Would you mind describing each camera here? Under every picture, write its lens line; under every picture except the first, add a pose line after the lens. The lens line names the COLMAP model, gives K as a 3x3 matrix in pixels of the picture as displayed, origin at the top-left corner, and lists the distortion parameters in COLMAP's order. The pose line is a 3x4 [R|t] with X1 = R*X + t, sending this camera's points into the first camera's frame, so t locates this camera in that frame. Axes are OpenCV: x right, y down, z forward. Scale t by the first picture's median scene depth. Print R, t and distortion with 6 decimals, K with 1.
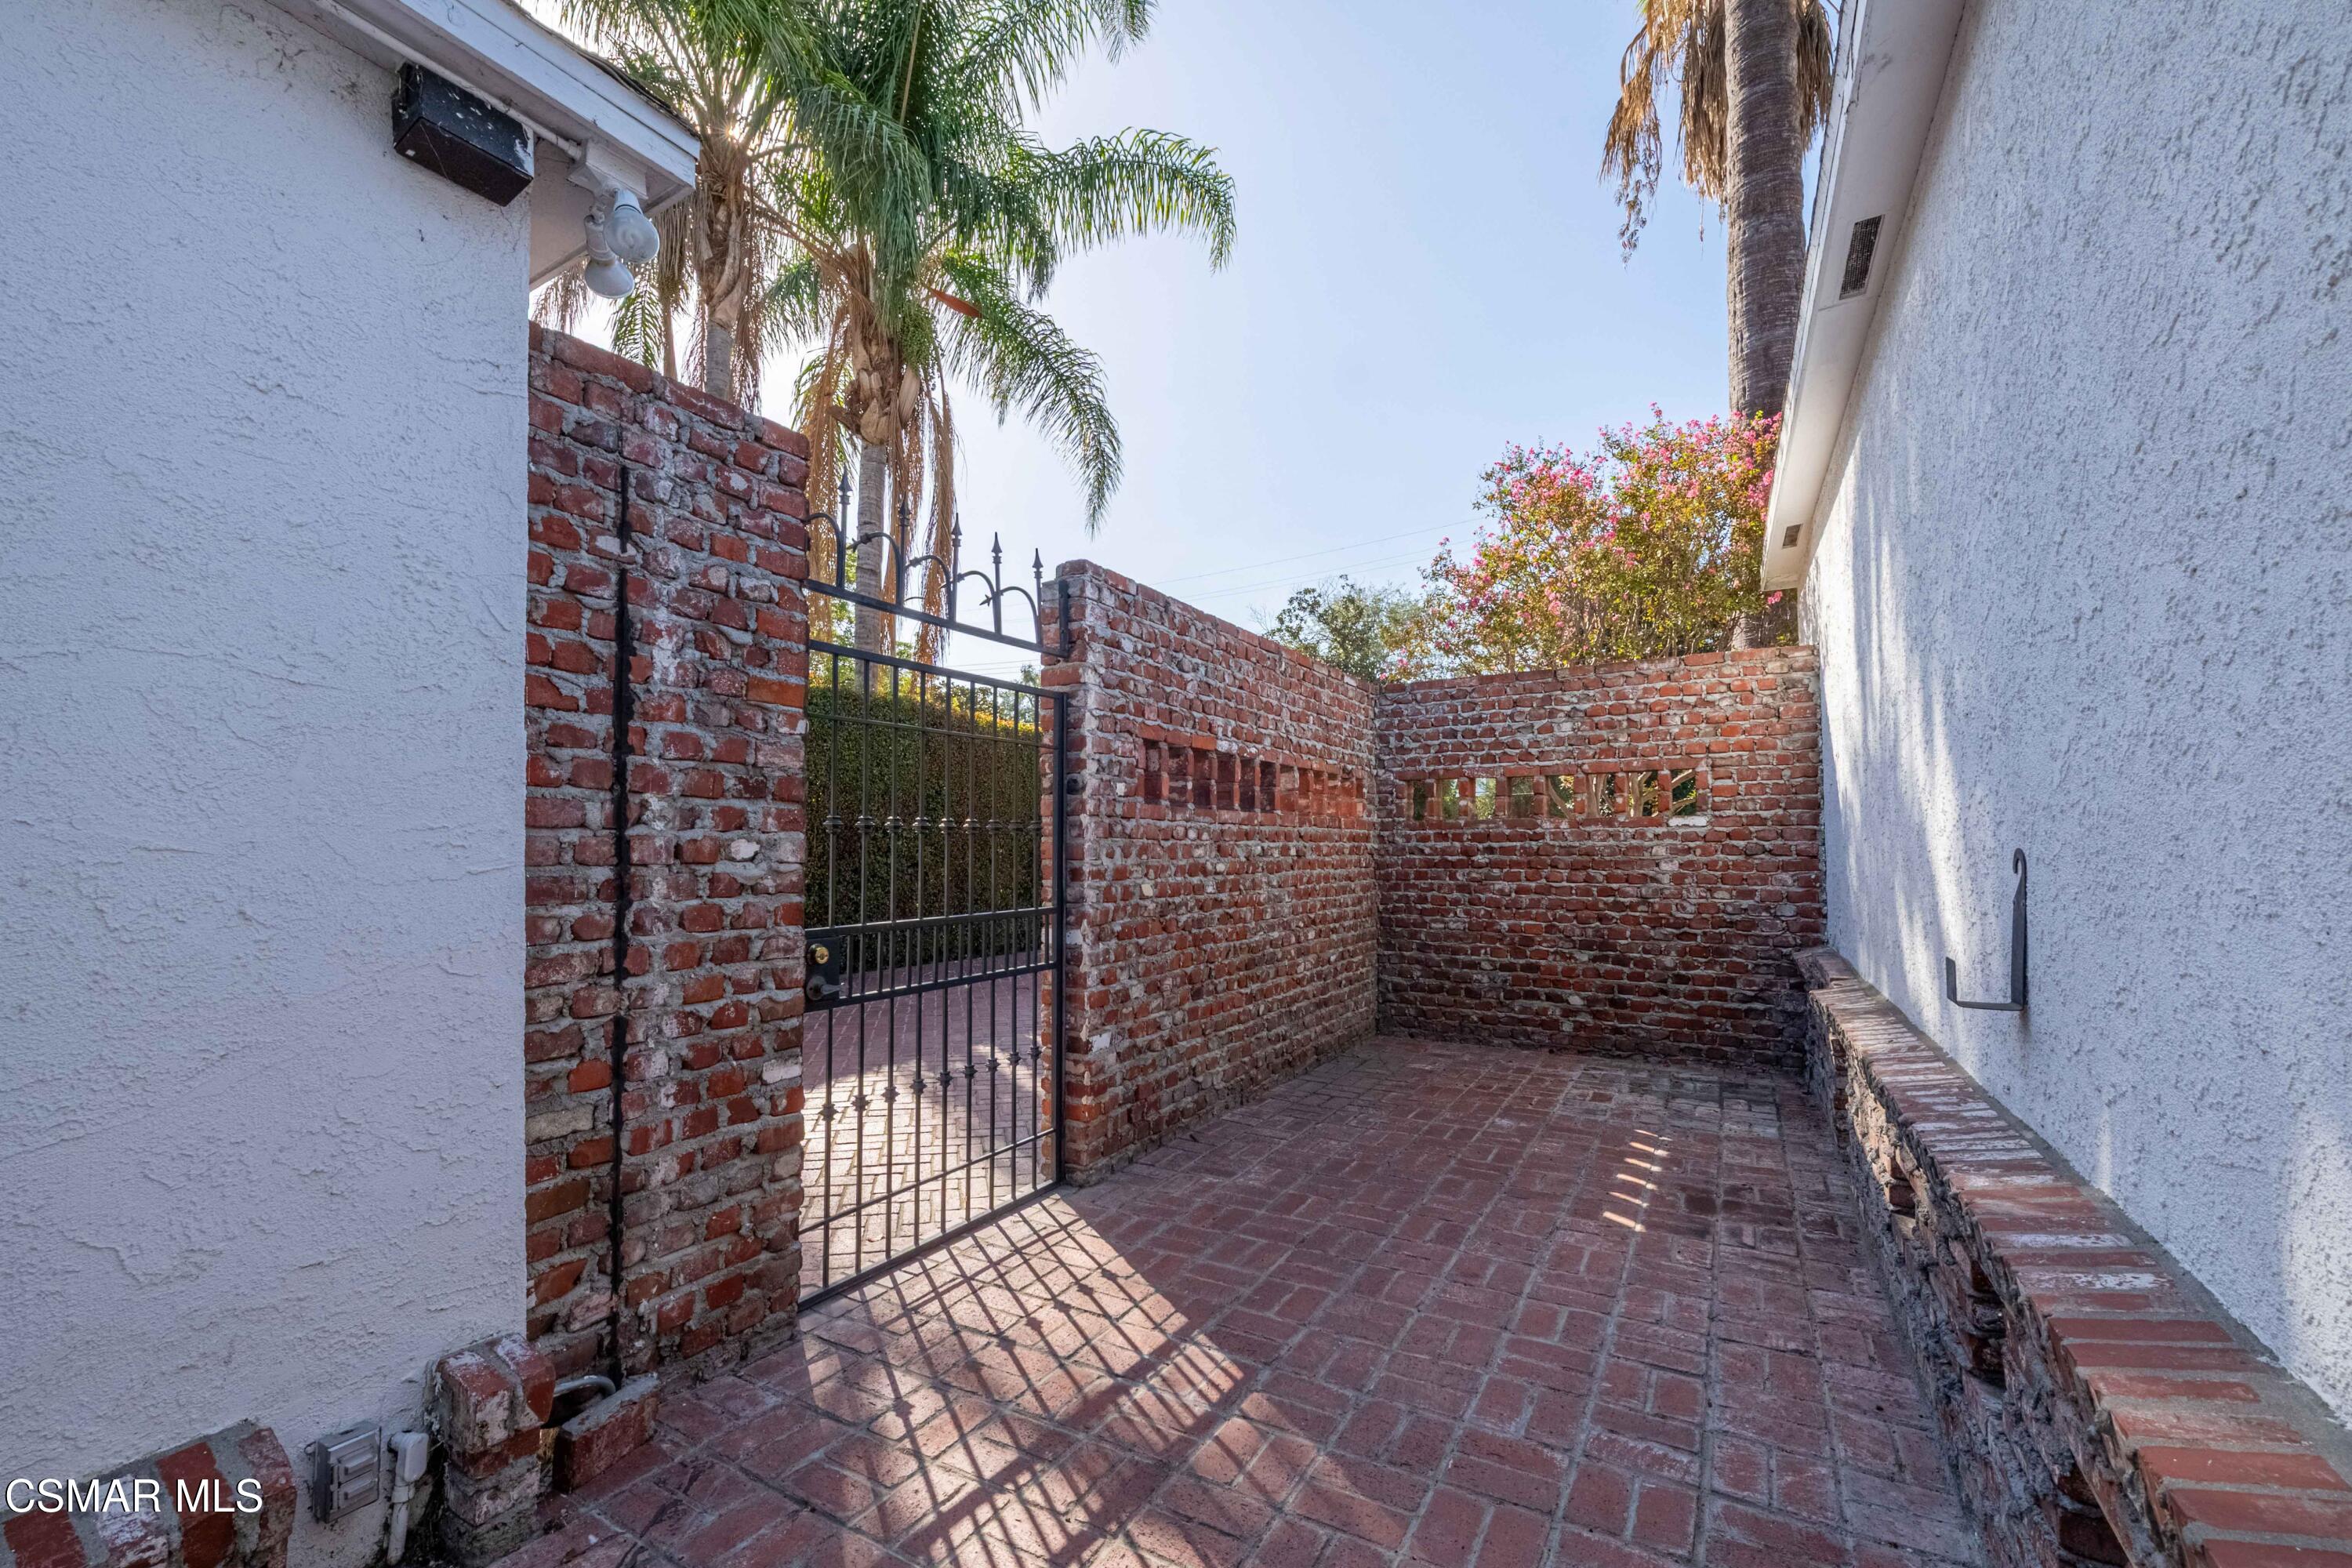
lens RADIAL K [[939.6, 0, 1135.0], [0, 939.6, 803.5], [0, 0, 1]] dist [-0.000357, -0.003535]
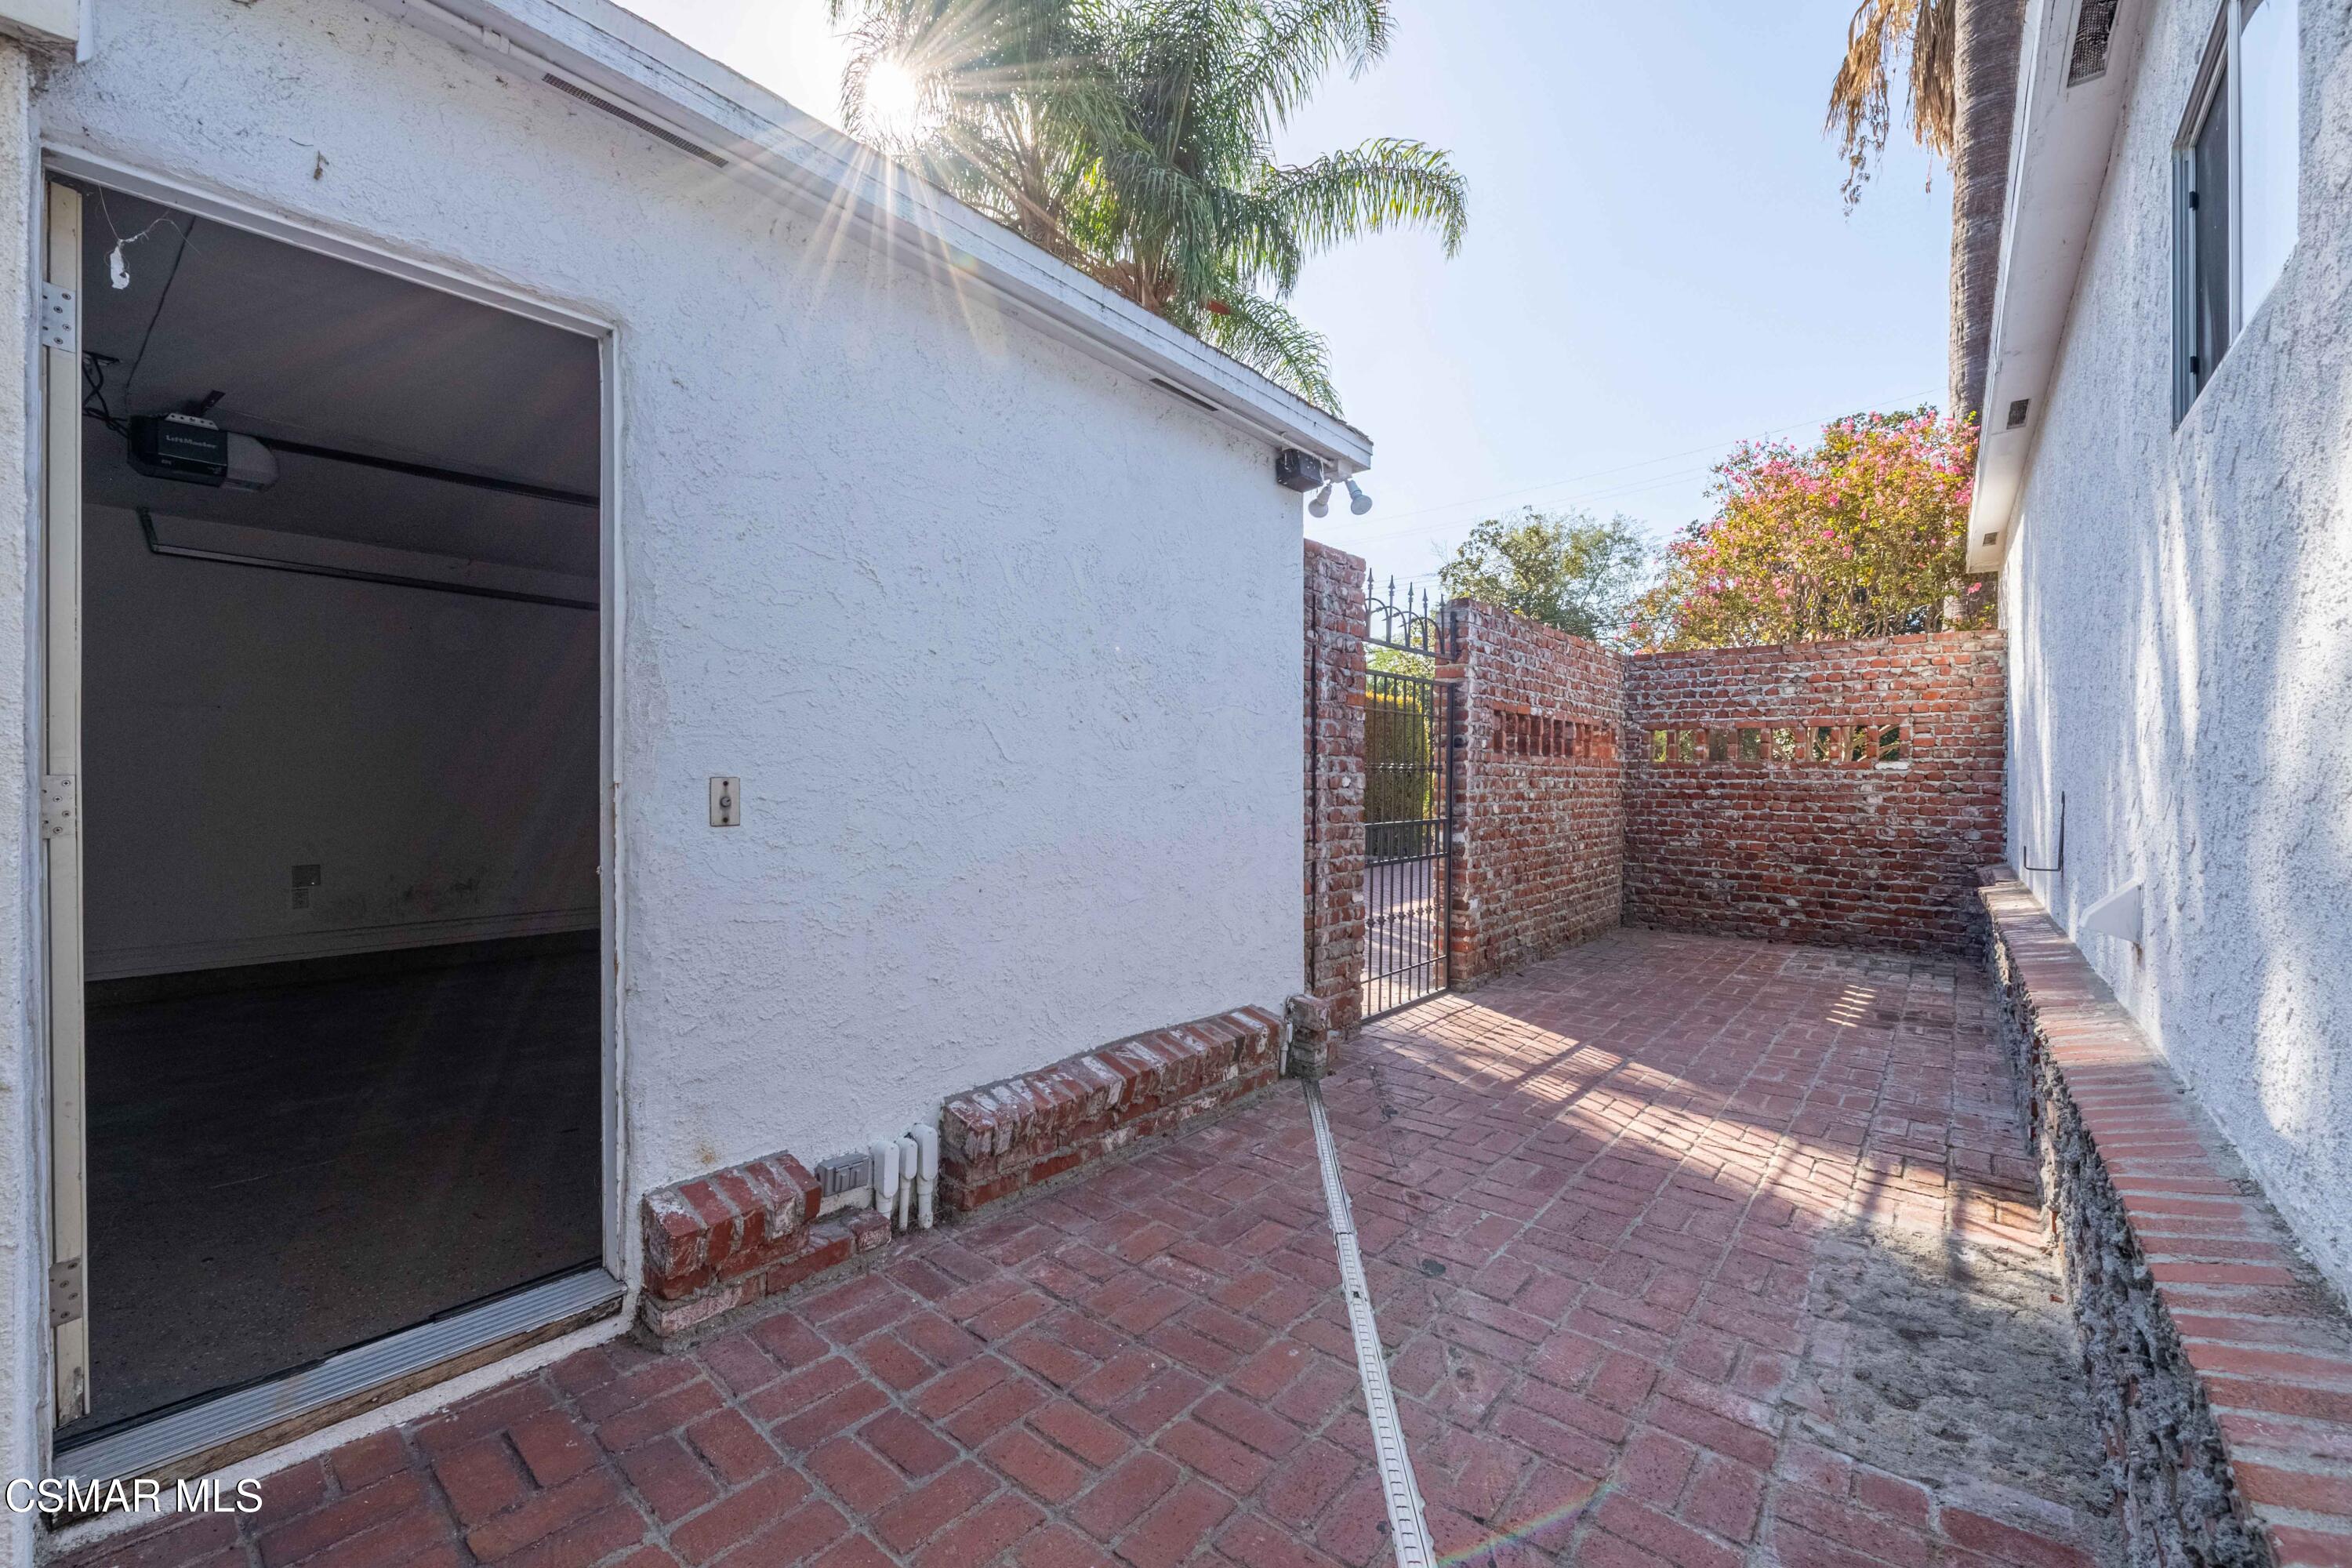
lens RADIAL K [[939.6, 0, 1144.9], [0, 939.6, 761.9], [0, 0, 1]] dist [-0.000357, -0.003535]
pose [[0.988960, 0.010155, -0.147834, -0.233609], [-0.005227, 0.999419, 0.033684, -0.023931], [0.148090, -0.032540, 0.988438, -0.422573]]
